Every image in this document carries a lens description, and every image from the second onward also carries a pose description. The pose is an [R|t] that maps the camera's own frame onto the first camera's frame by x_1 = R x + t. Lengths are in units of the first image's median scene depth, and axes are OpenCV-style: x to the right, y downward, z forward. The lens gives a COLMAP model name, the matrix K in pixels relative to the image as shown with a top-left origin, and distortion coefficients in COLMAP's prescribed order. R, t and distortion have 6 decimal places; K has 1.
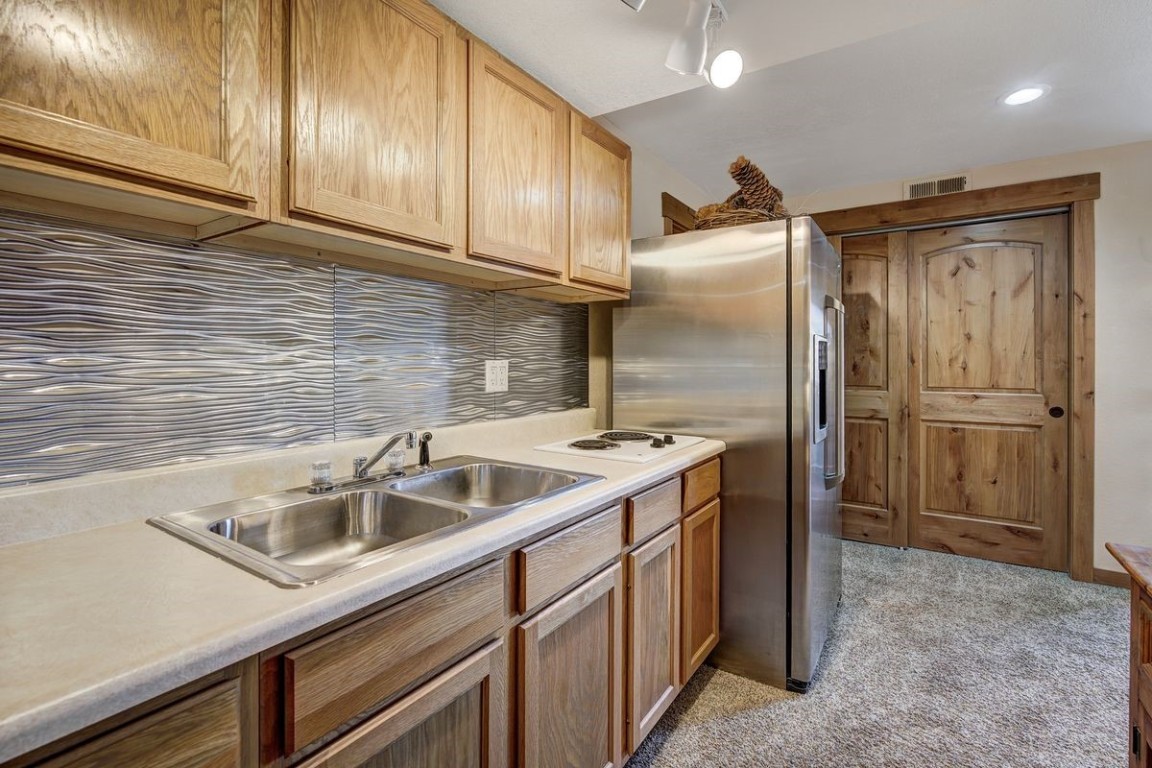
lens RADIAL K [[520.3, 0, 576.7], [0, 520.3, 368.6], [0, 0, 1]] dist [-0.001757, 0.000194]
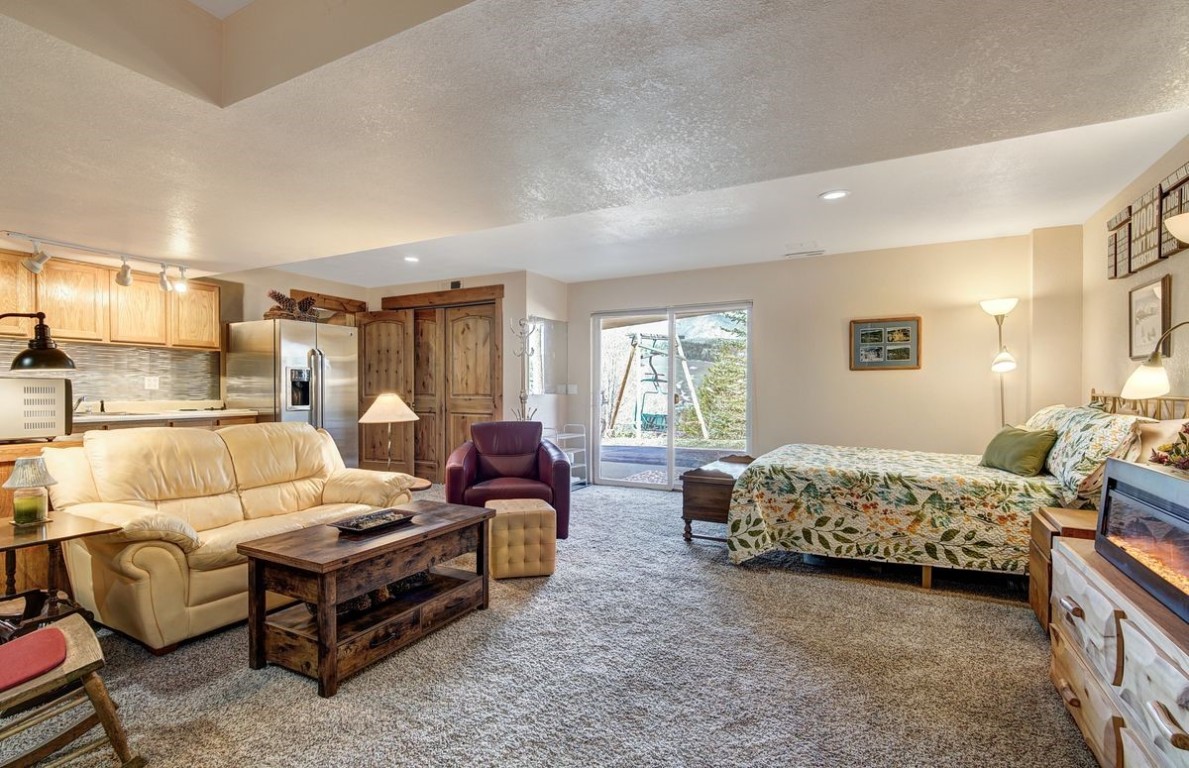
lens RADIAL K [[628.6, 0, 592.2], [0, 628.6, 397.2], [0, 0, 1]] dist [-0.003145, -0.000546]
pose [[0.998532, 0.001961, 0.054127, 1.126259], [-0.001843, 0.999996, -0.002230, 0.052892], [-0.054131, 0.002127, 0.998532, -1.313514]]
